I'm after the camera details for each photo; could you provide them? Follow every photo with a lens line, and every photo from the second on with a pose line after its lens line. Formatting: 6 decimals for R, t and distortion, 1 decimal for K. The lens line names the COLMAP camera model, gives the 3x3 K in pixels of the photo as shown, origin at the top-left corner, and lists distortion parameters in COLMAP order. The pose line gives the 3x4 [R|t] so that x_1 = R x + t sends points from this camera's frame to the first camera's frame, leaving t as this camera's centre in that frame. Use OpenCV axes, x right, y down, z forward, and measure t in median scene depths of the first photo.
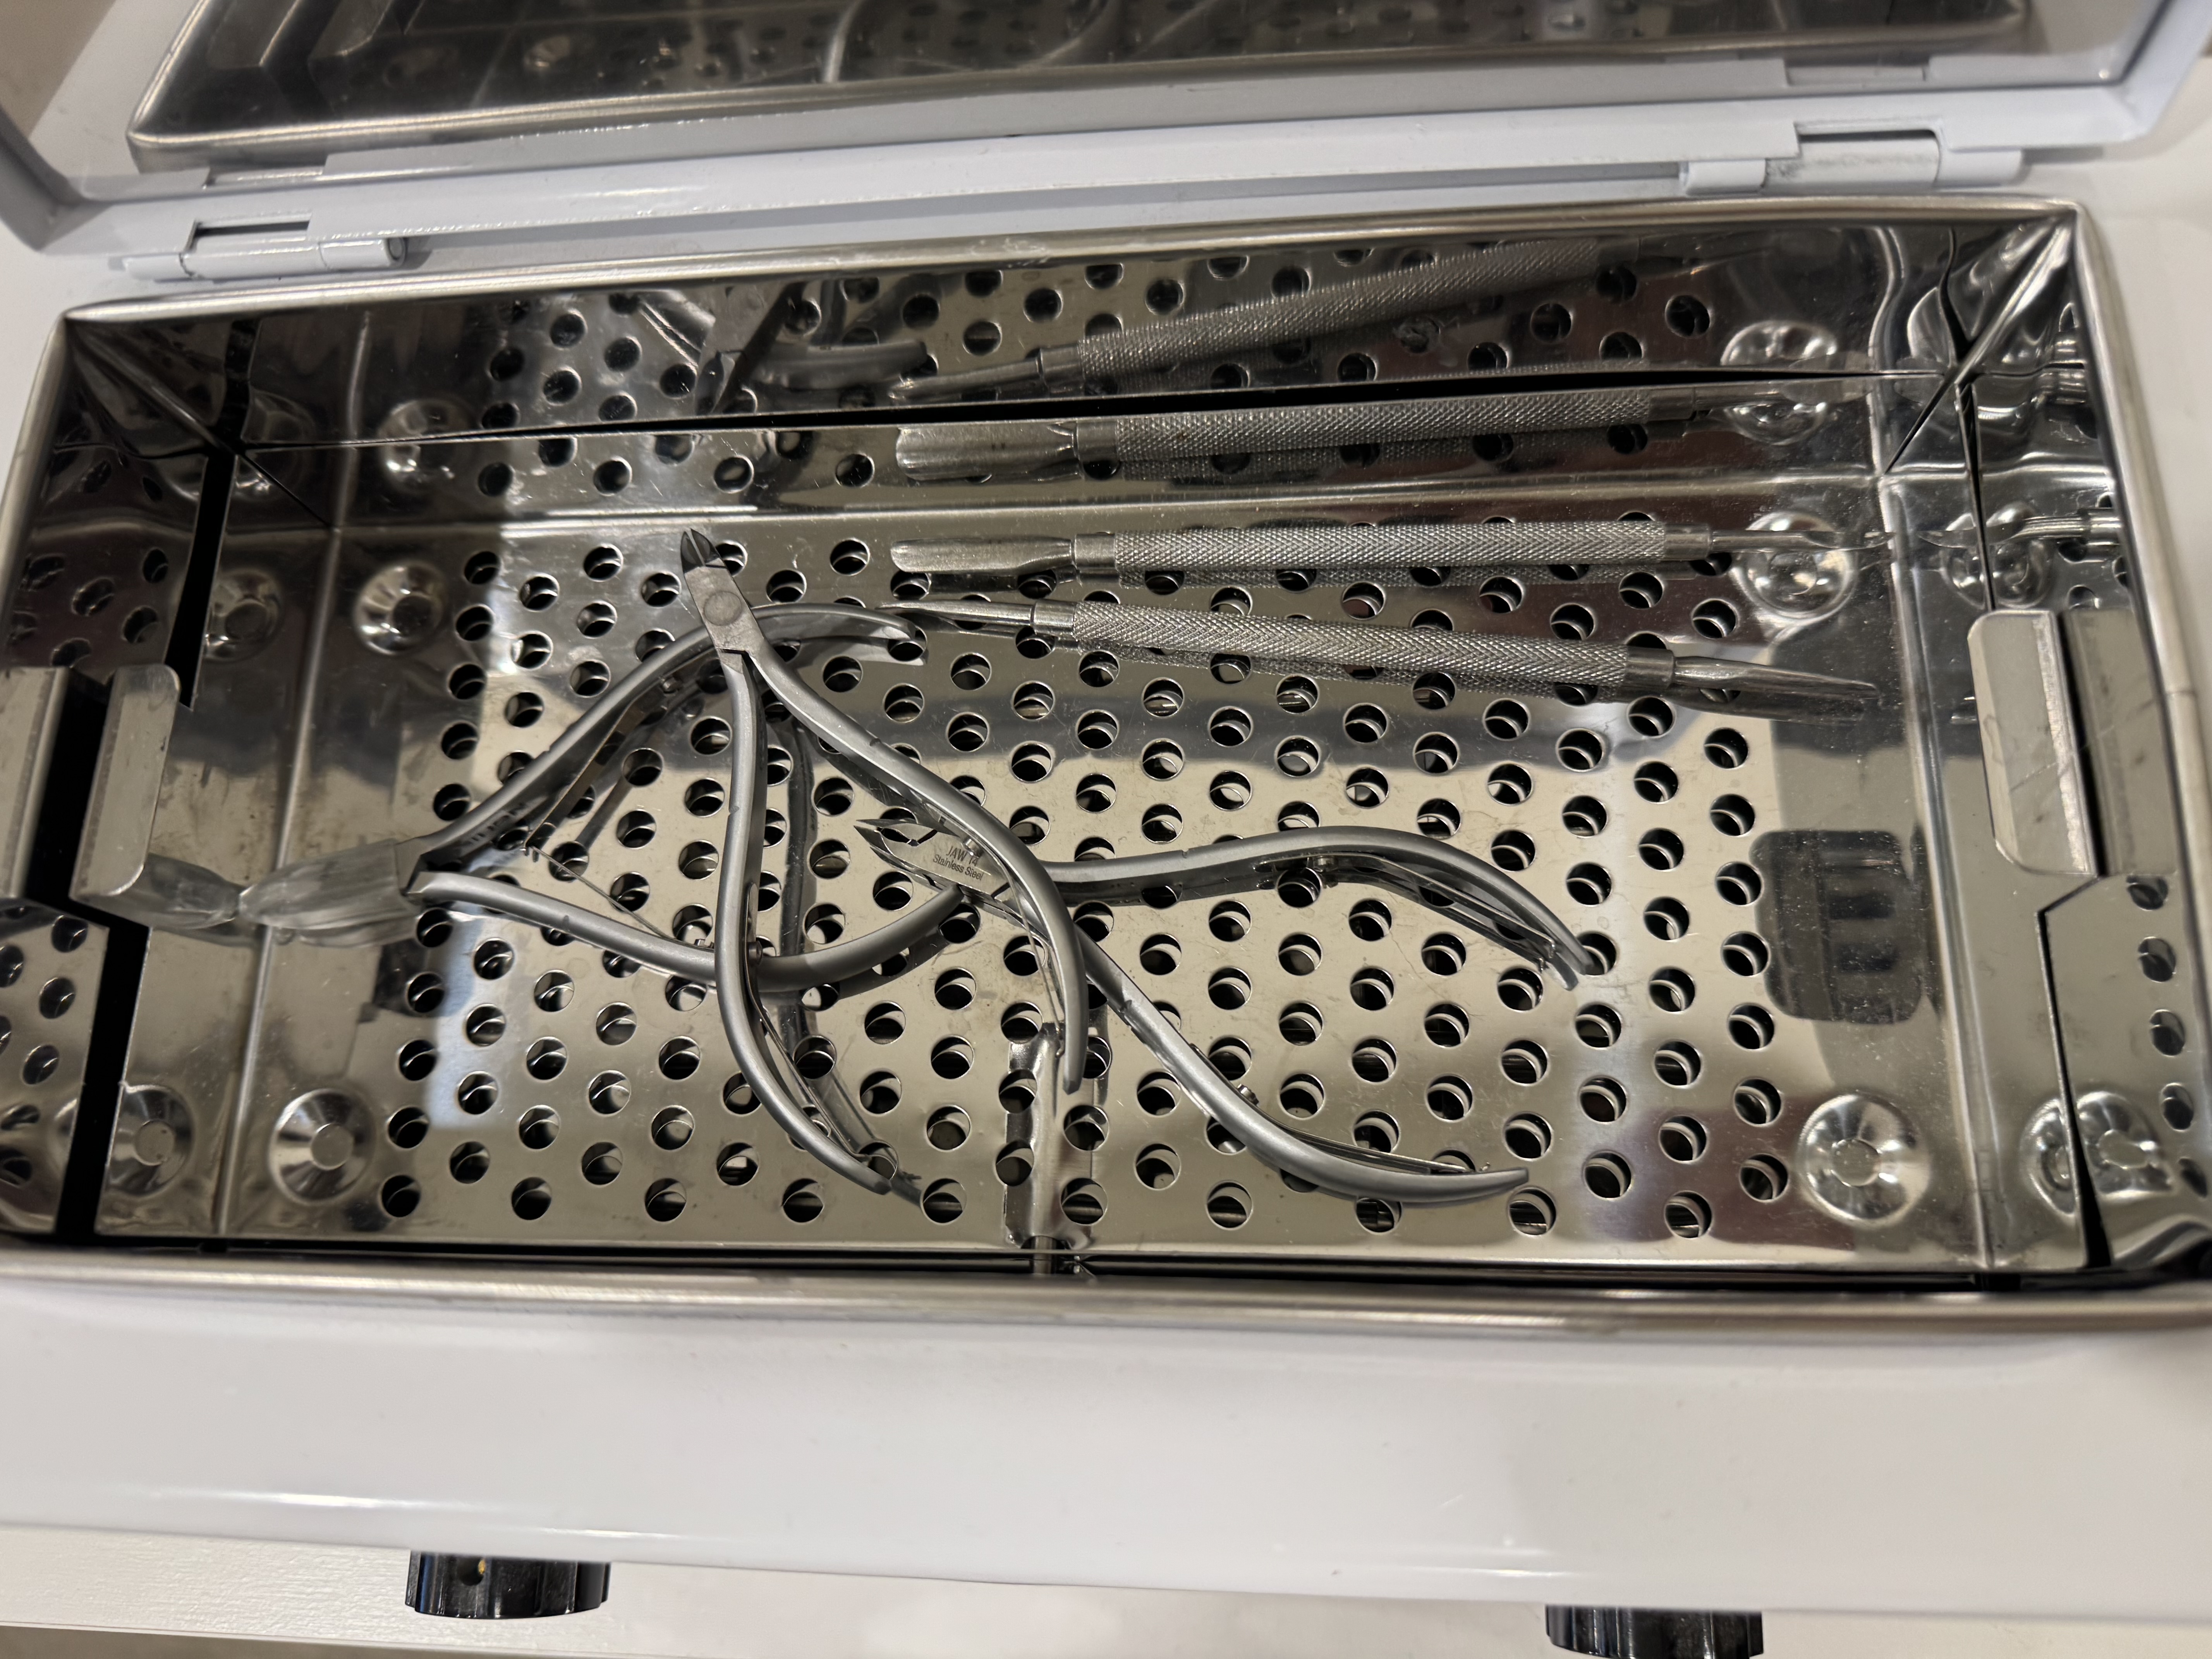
lens RADIAL K [[1572.8, 0, 1106.0], [0, 1572.8, 829.5], [0, 0, 1]] dist [-0.028772, -0.005100]
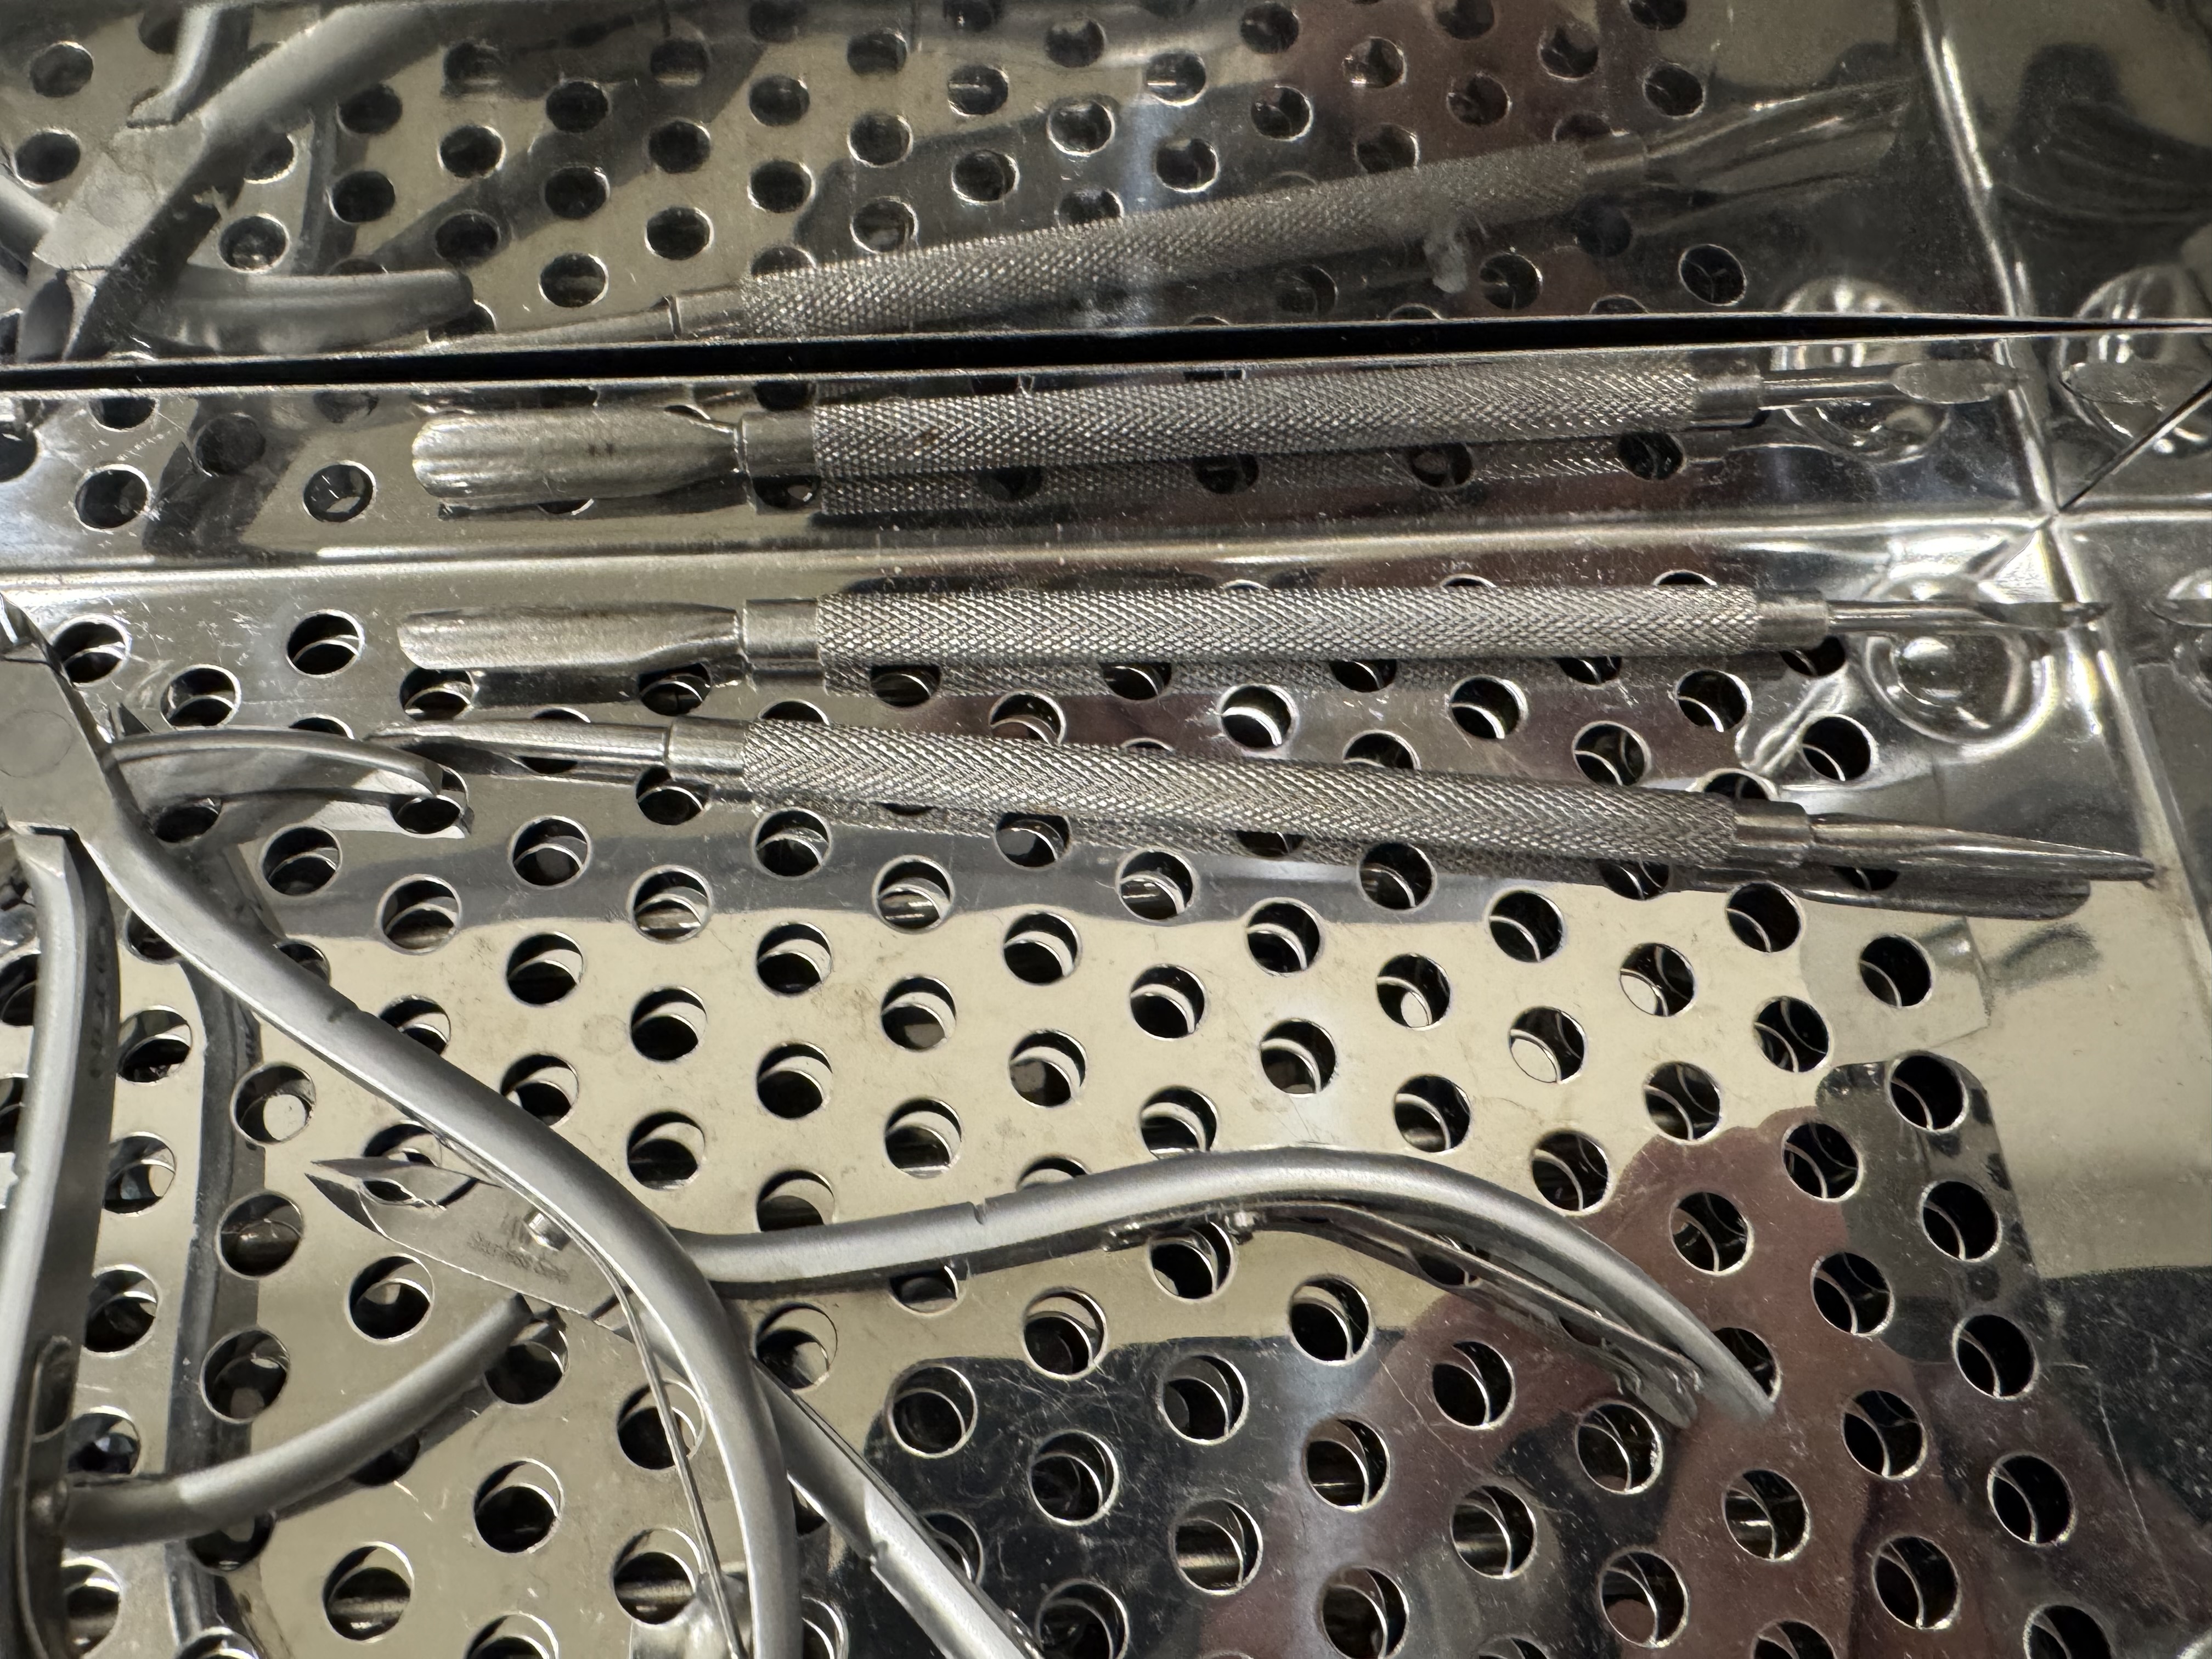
lens RADIAL K [[1608.5, 0, 1003.3], [0, 1608.5, 833.4], [0, 0, 1]] dist [-0.004157, -0.002377]
pose [[0.988527, -0.017679, 0.150003, -0.016715], [0.028809, 0.996963, -0.072352, -0.067899], [-0.148269, 0.075843, 0.986035, 0.471573]]
